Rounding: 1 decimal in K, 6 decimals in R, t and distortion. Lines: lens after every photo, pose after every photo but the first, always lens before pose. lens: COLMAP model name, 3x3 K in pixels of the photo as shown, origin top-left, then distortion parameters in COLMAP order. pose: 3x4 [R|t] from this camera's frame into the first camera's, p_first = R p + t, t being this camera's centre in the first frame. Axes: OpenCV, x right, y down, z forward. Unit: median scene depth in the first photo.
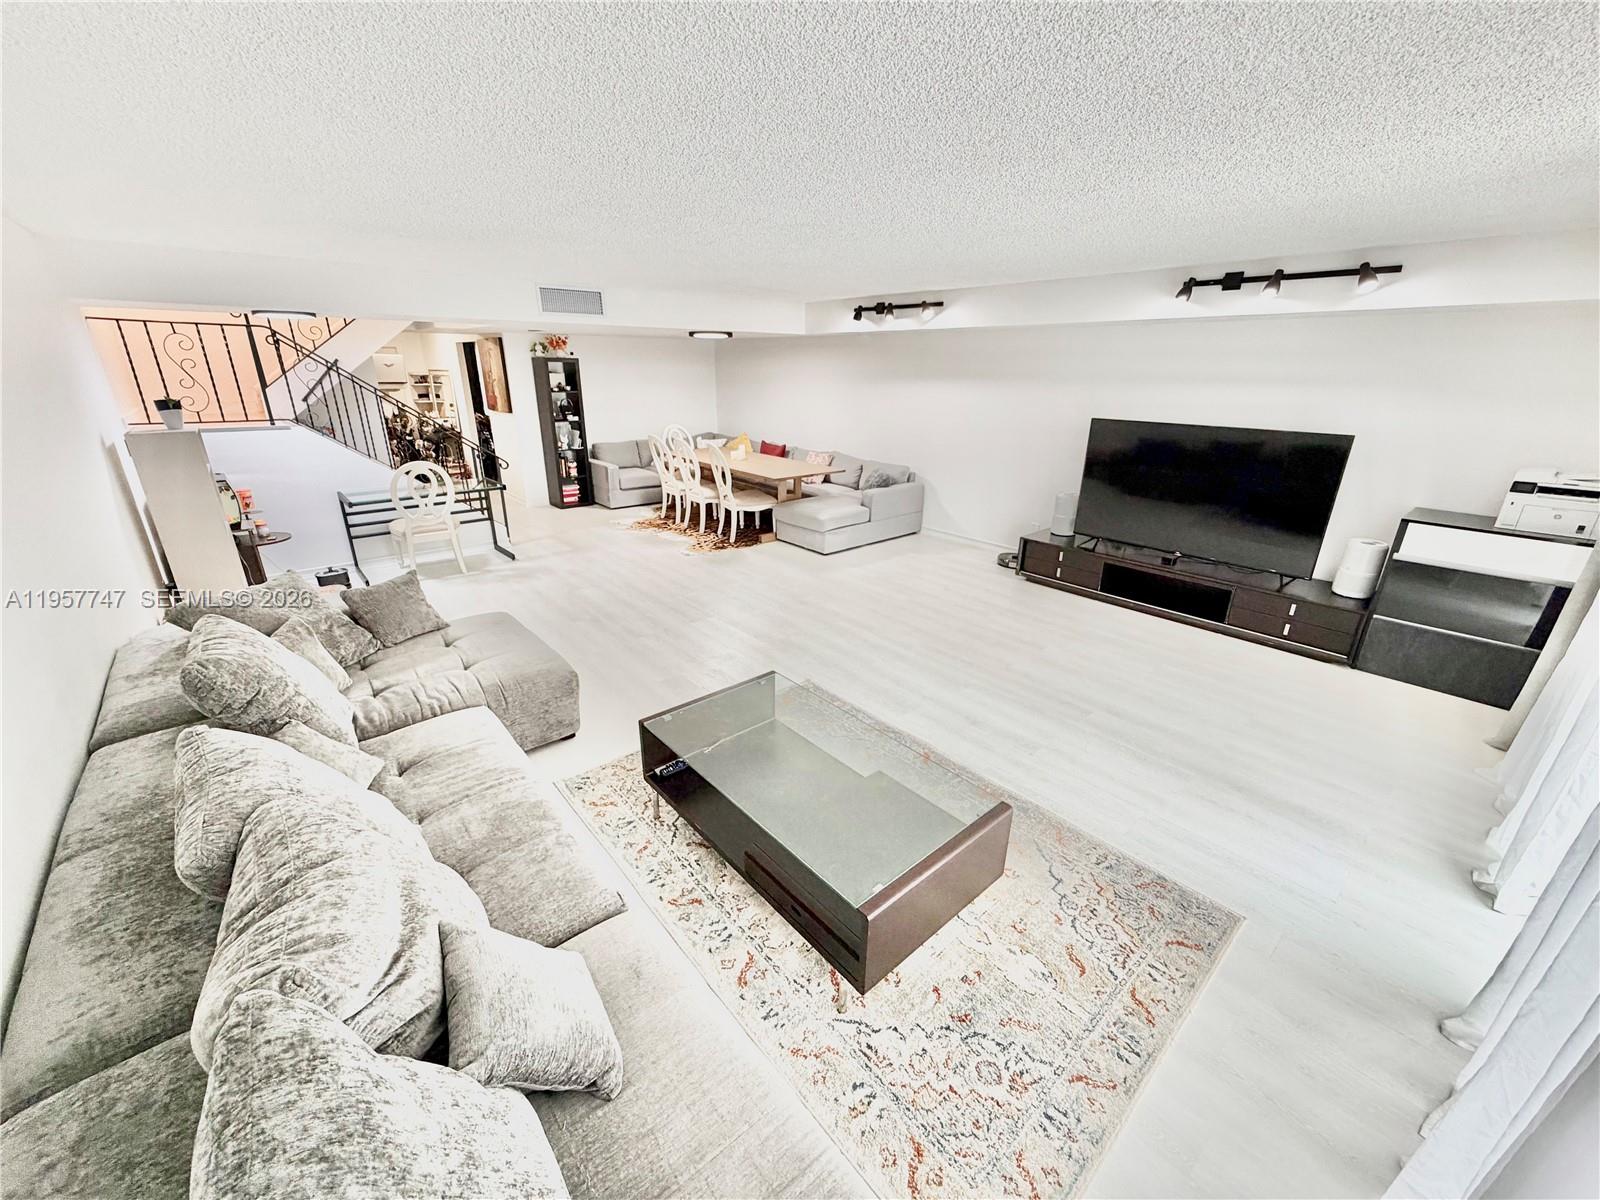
lens RADIAL K [[637.0, 0, 798.8], [0, 637.0, 601.3], [0, 0, 1]] dist [0.000752, -0.000030]
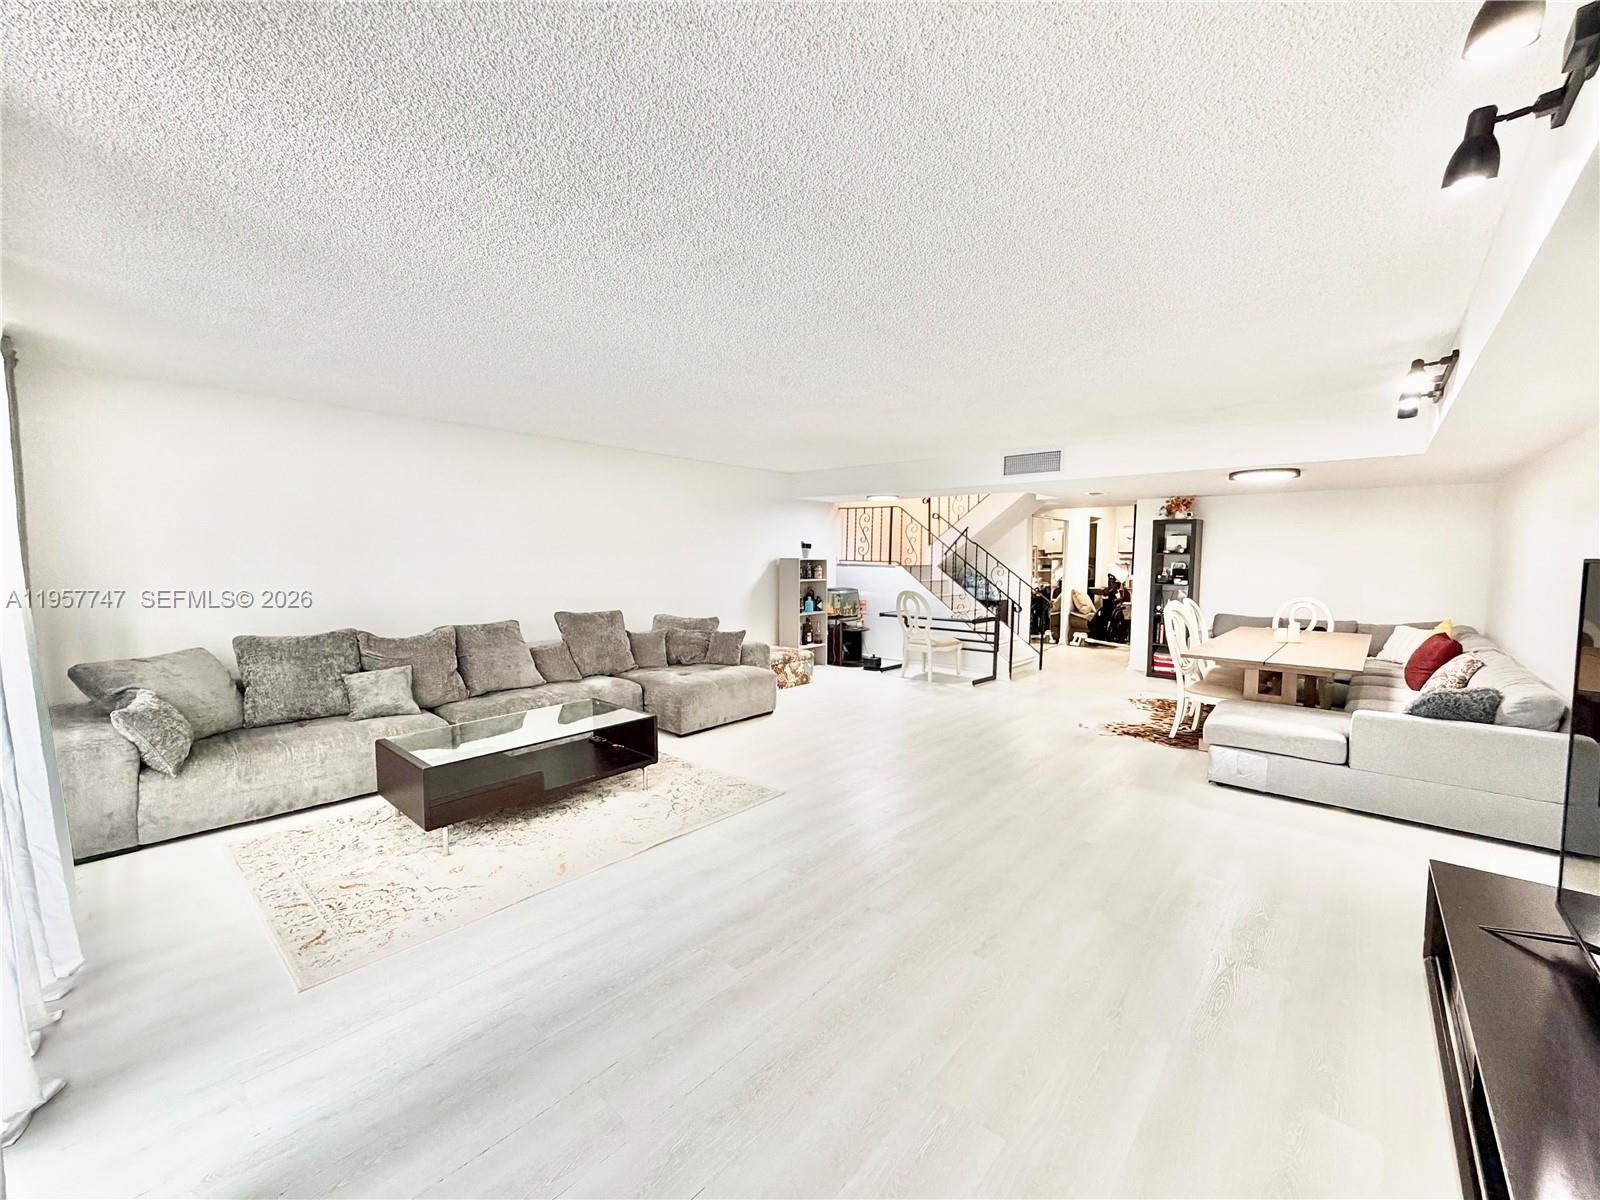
lens RADIAL K [[637.0, 0, 797.5], [0, 637.0, 603.6], [0, 0, 1]] dist [0.000752, -0.000030]
pose [[0.137800, 0.066646, -0.988215, 0.866302], [-0.349999, 0.936640, 0.014363, -0.153421], [0.926559, 0.343895, 0.152395, 0.688566]]
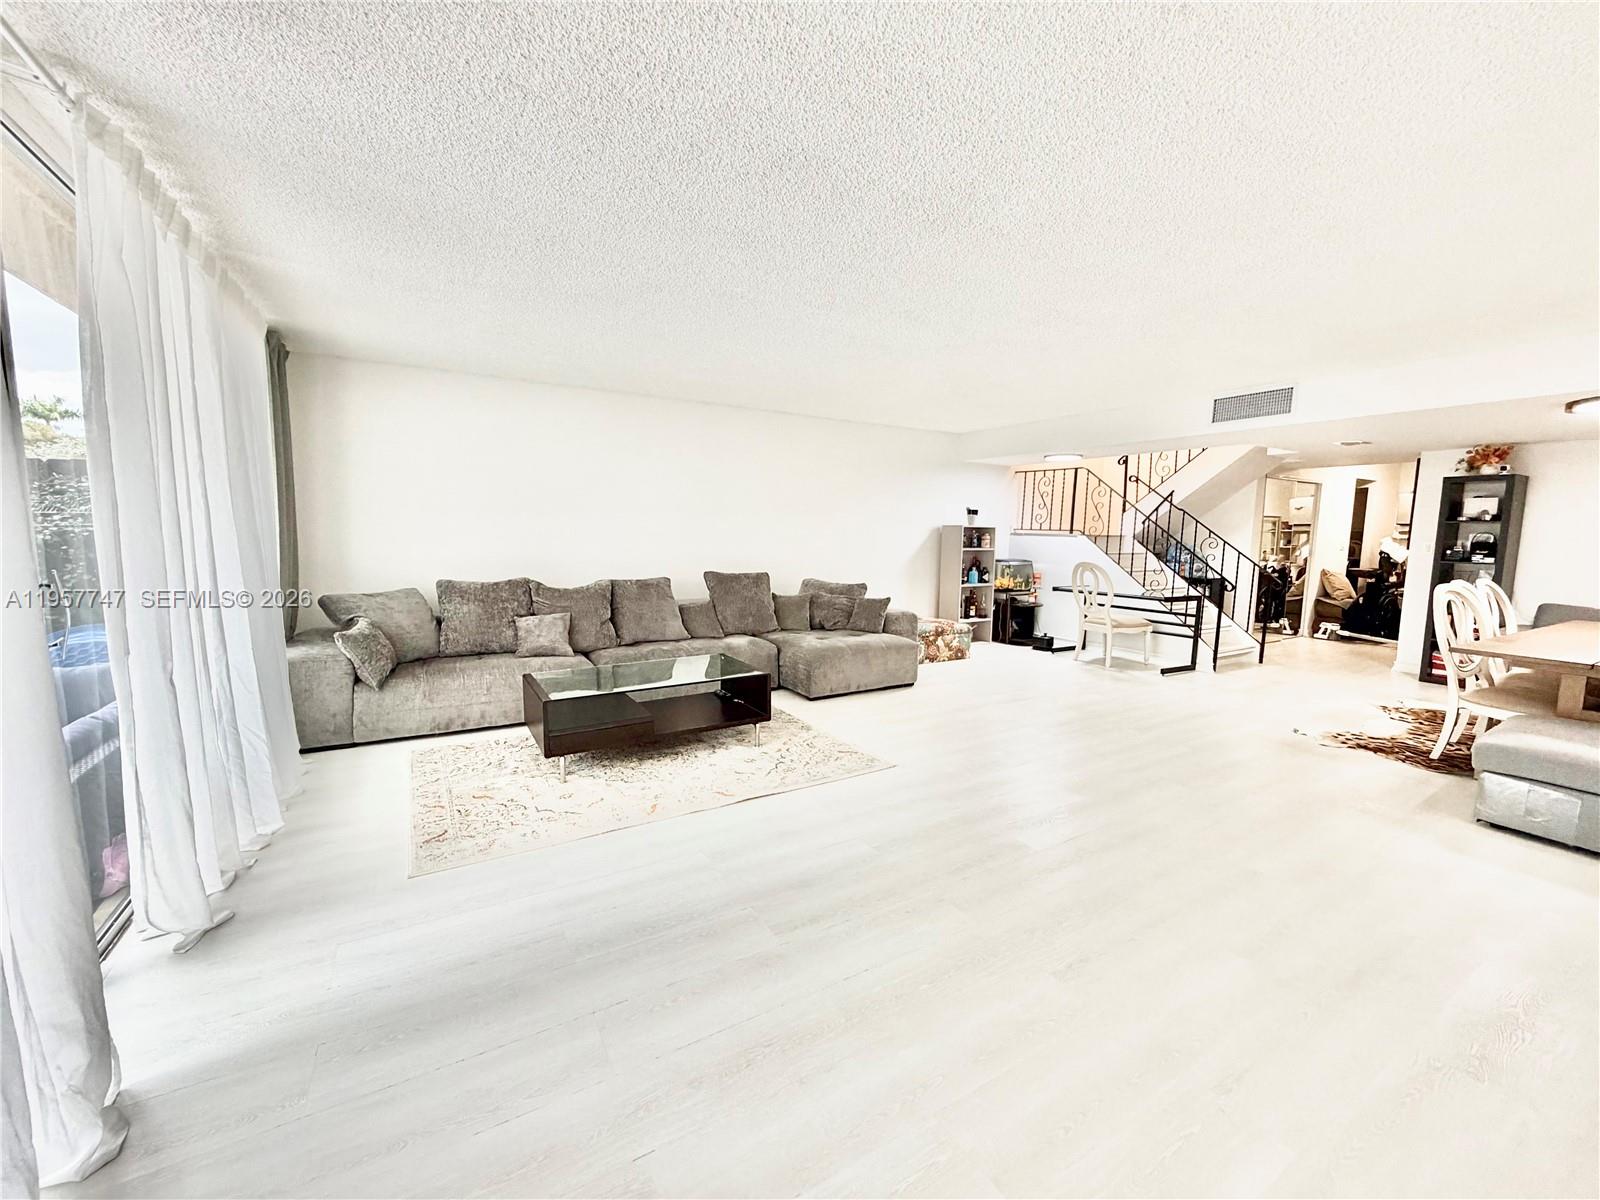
lens RADIAL K [[637.0, 0, 797.7], [0, 637.0, 603.5], [0, 0, 1]] dist [0.000752, -0.000030]
pose [[-0.168955, 0.101620, -0.980371, 0.818568], [-0.359209, 0.919912, 0.157258, -0.166717], [0.917836, 0.378728, -0.118921, 0.798444]]
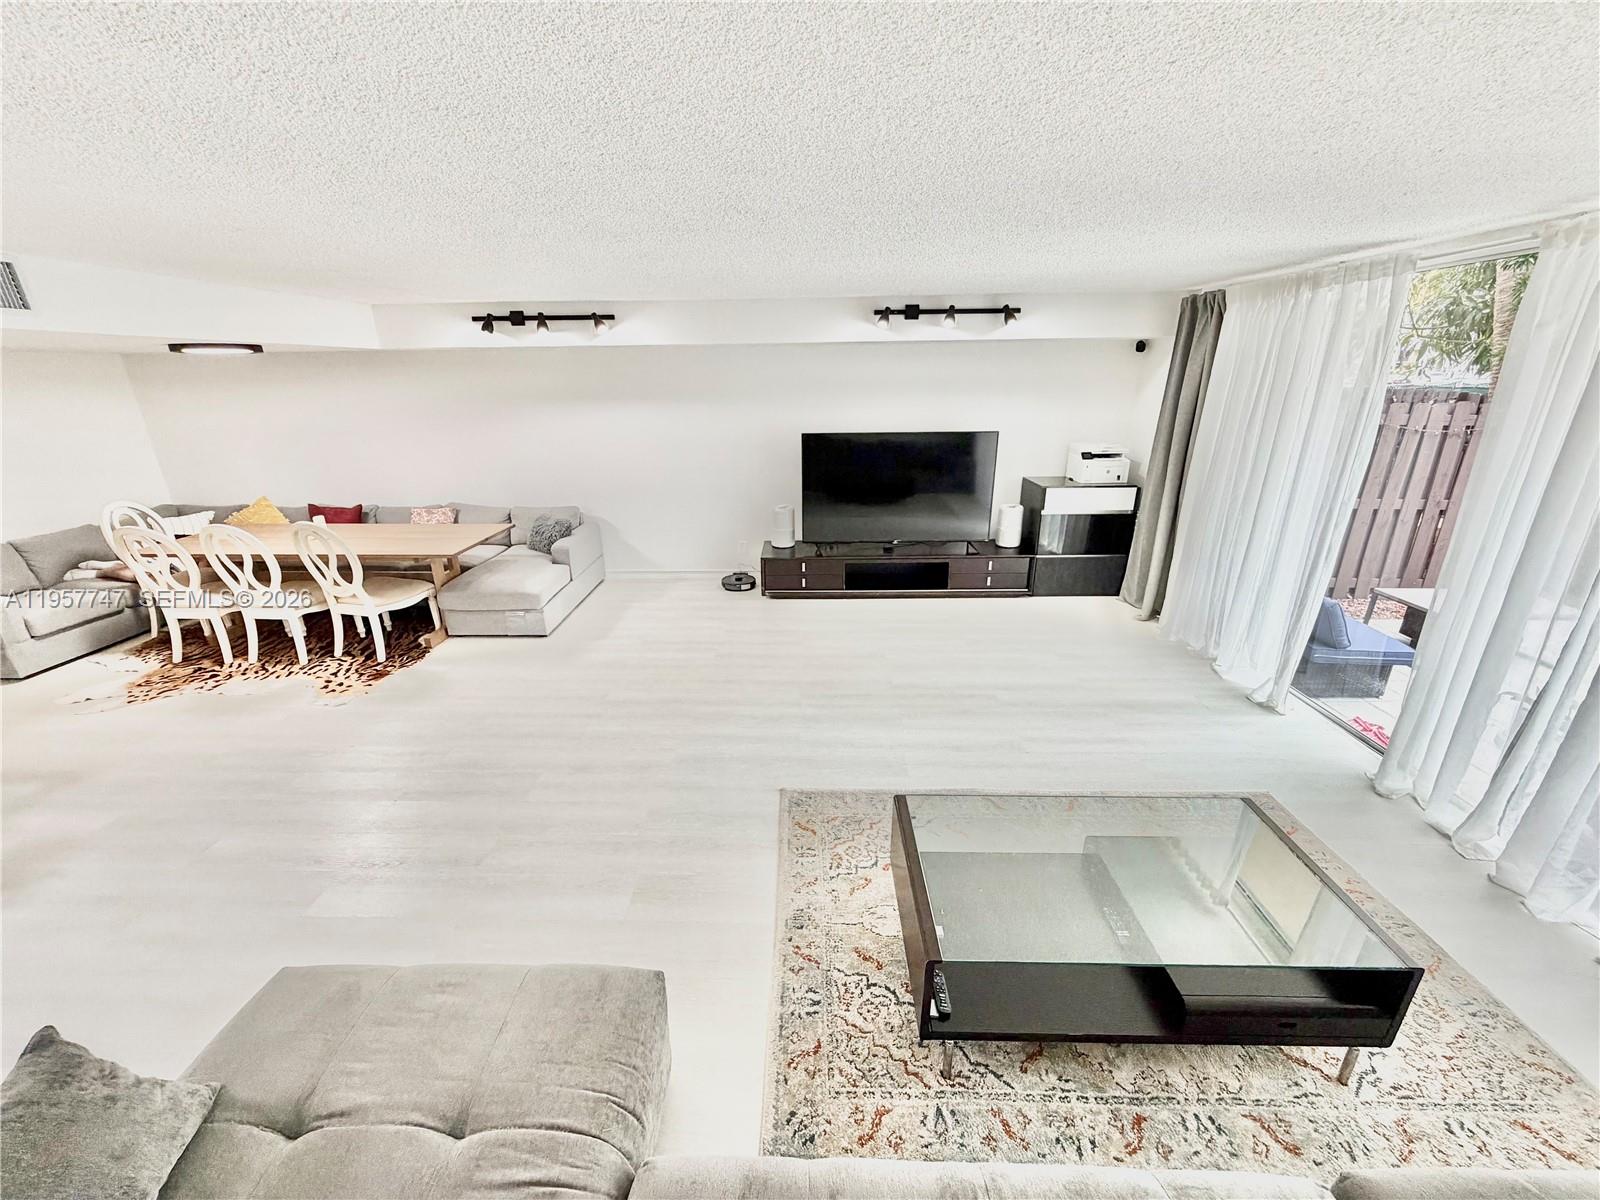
lens RADIAL K [[637.0, 0, 796.8], [0, 637.0, 601.8], [0, 0, 1]] dist [0.000752, -0.000030]
pose [[0.665642, -0.268104, 0.696449, -0.413307], [0.277333, 0.955272, 0.102674, -0.158061], [-0.692825, 0.124804, 0.710223, 0.351947]]
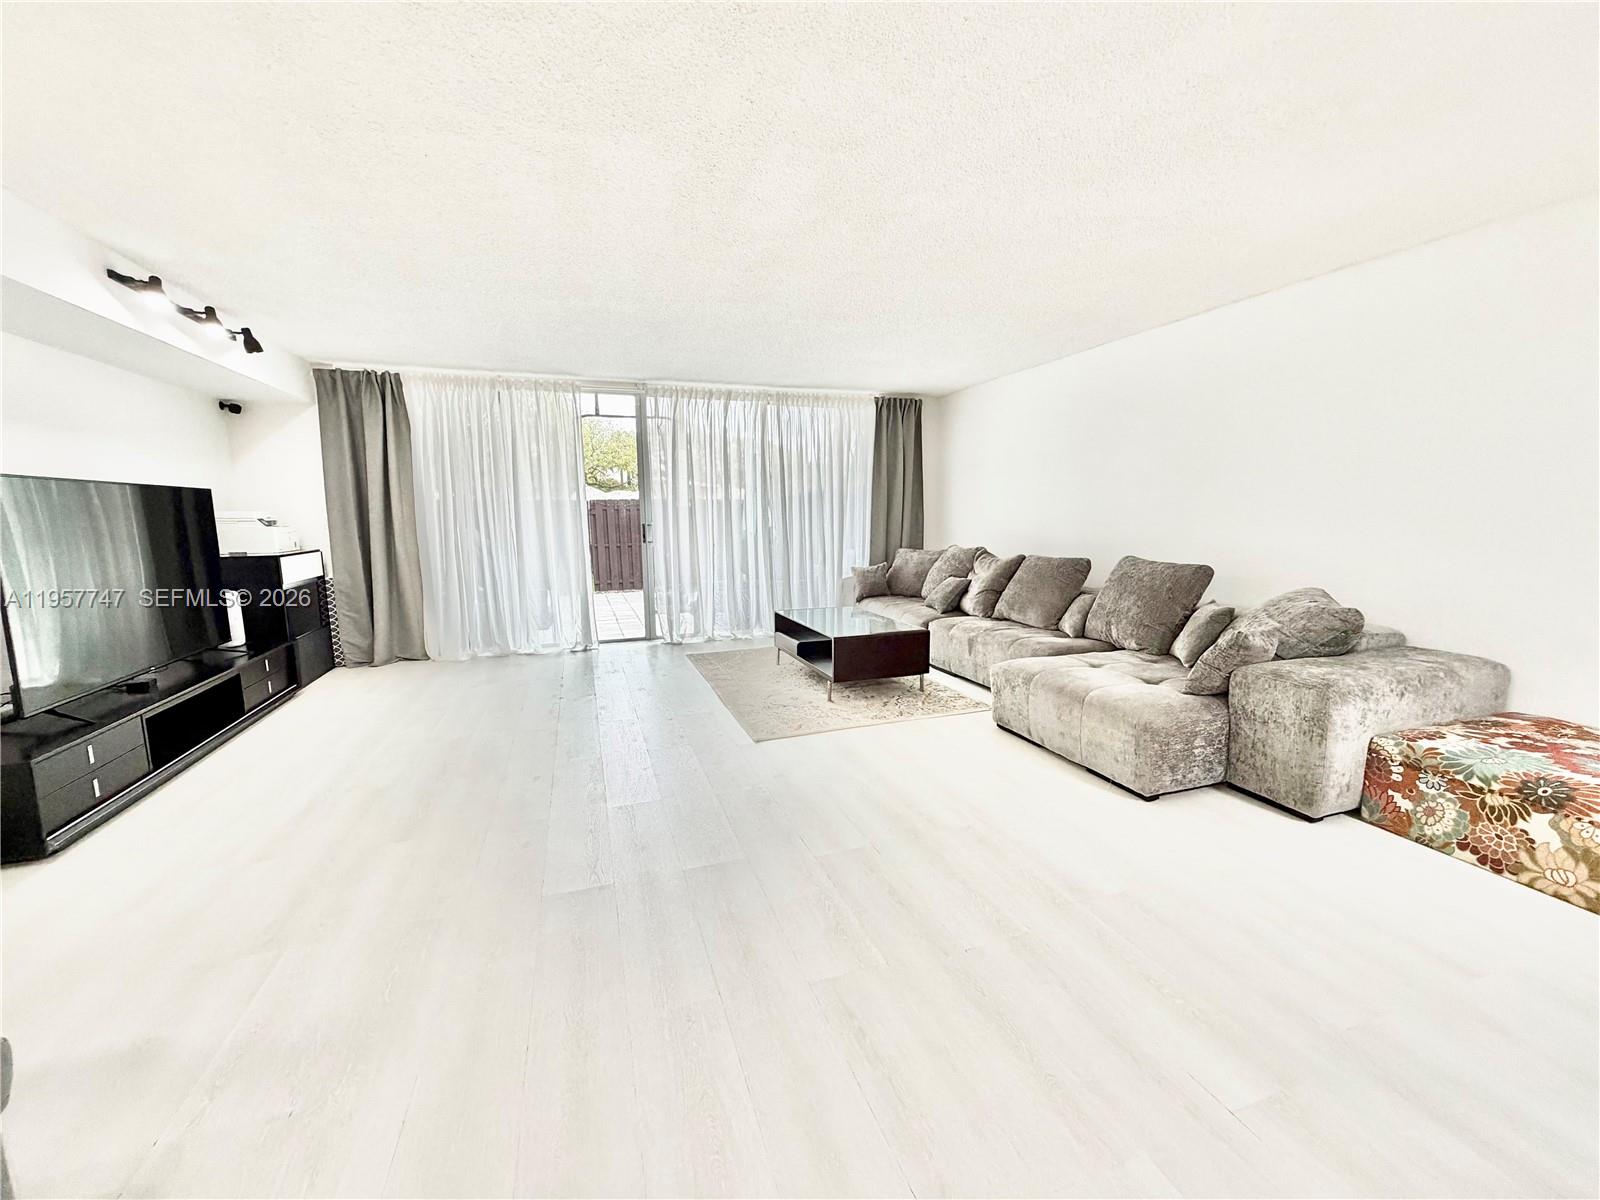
lens RADIAL K [[637.0, 0, 794.4], [0, 637.0, 600.4], [0, 0, 1]] dist [0.000752, -0.000030]
pose [[-0.930303, -0.050505, 0.363298, -0.311058], [0.129264, 0.881785, 0.453593, -0.403383], [-0.343260, 0.468940, -0.813798, 1.446828]]
